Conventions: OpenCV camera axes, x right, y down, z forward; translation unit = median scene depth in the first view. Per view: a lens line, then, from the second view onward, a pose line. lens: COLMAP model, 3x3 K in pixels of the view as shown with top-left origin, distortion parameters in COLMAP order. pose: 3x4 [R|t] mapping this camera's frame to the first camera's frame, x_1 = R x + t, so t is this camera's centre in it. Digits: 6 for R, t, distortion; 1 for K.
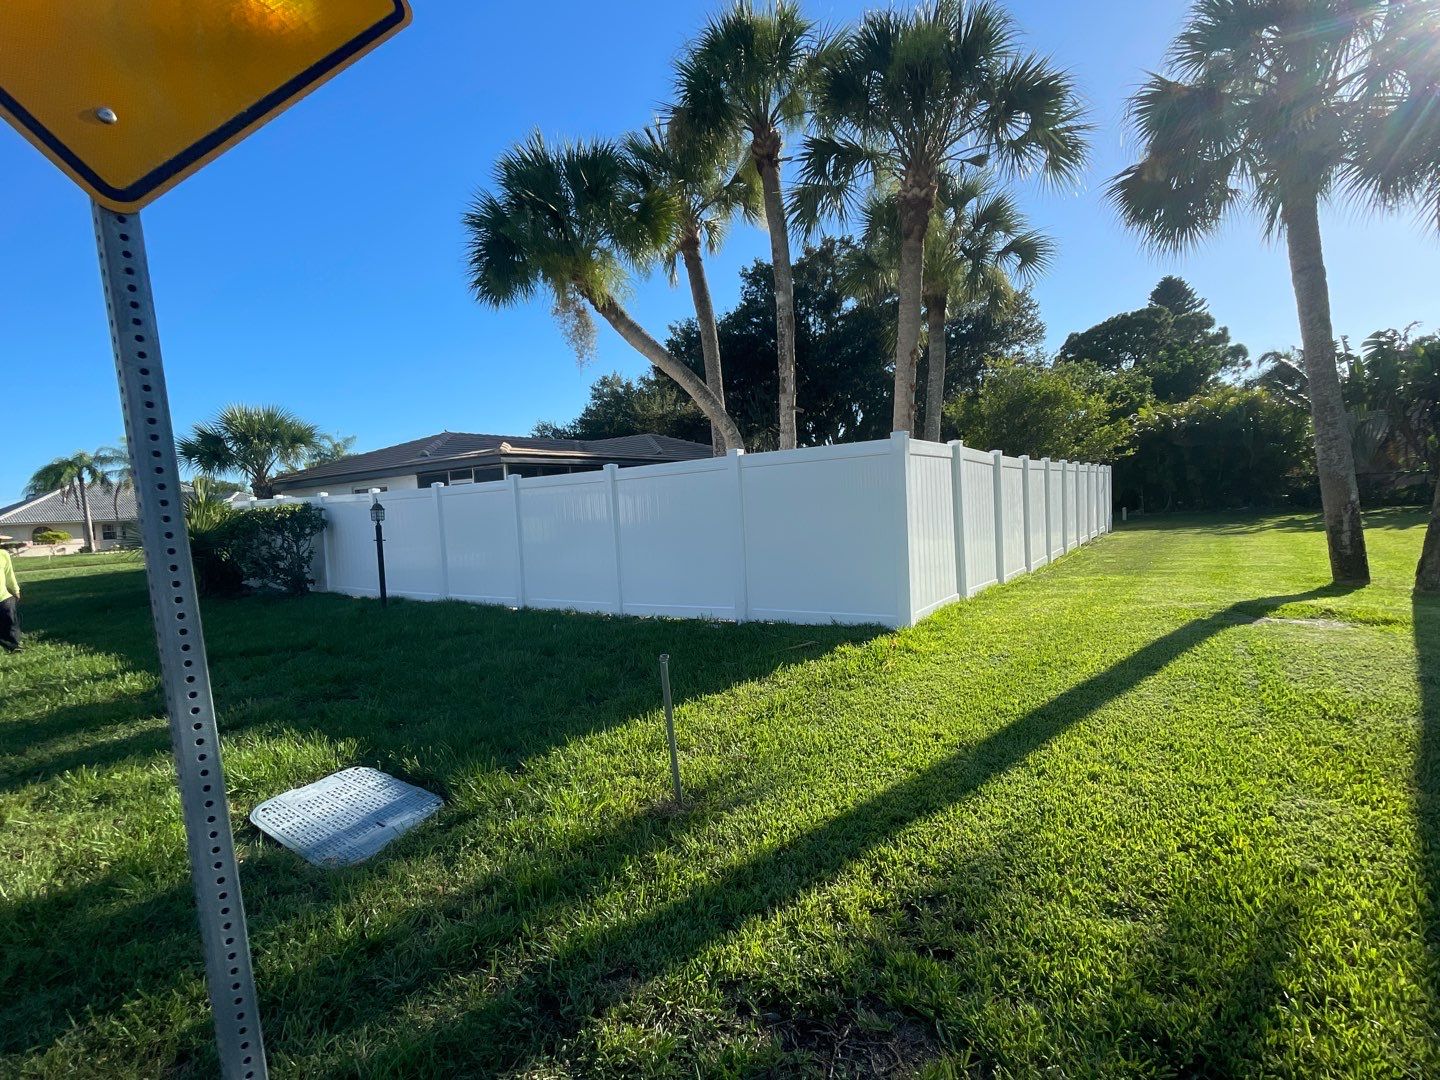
lens RADIAL K [[682.6, 0, 718.1], [0, 682.6, 542.3], [0, 0, 1]] dist [-0.000419, -0.000429]
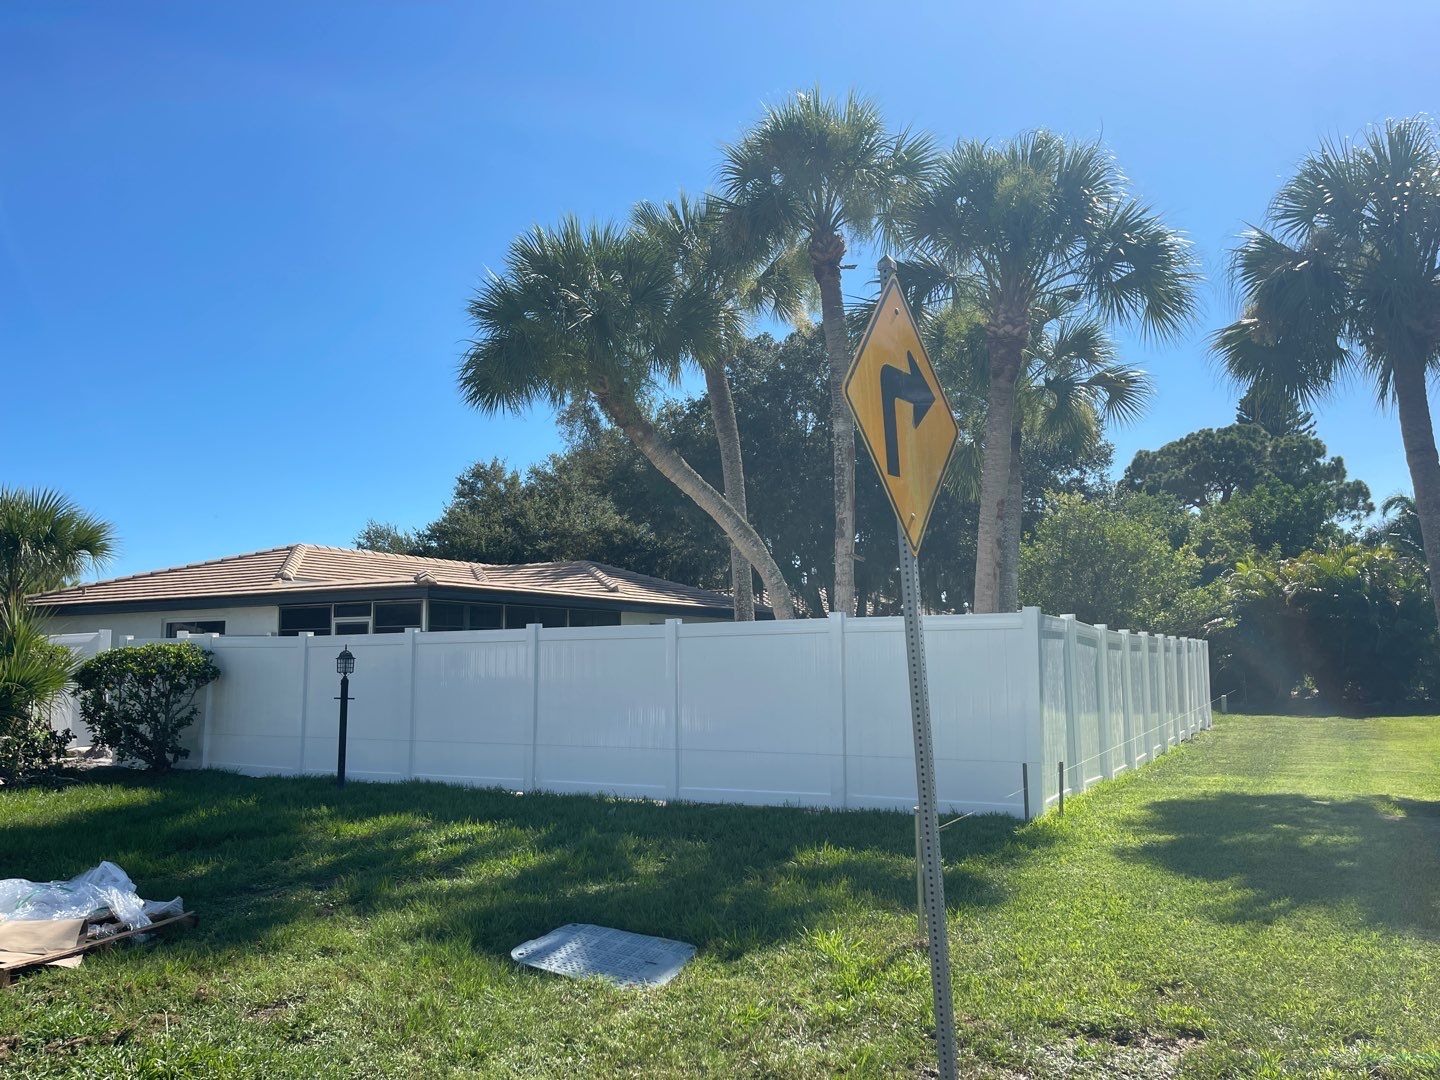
lens RADIAL K [[1092.5, 0, 724.0], [0, 1092.5, 547.6], [0, 0, 1]] dist [0.107462, -0.130452]
pose [[0.990589, 0.059016, 0.123494, -0.193574], [-0.038408, 0.985870, -0.163051, 0.013412], [-0.131372, 0.156773, 0.978858, -0.256503]]
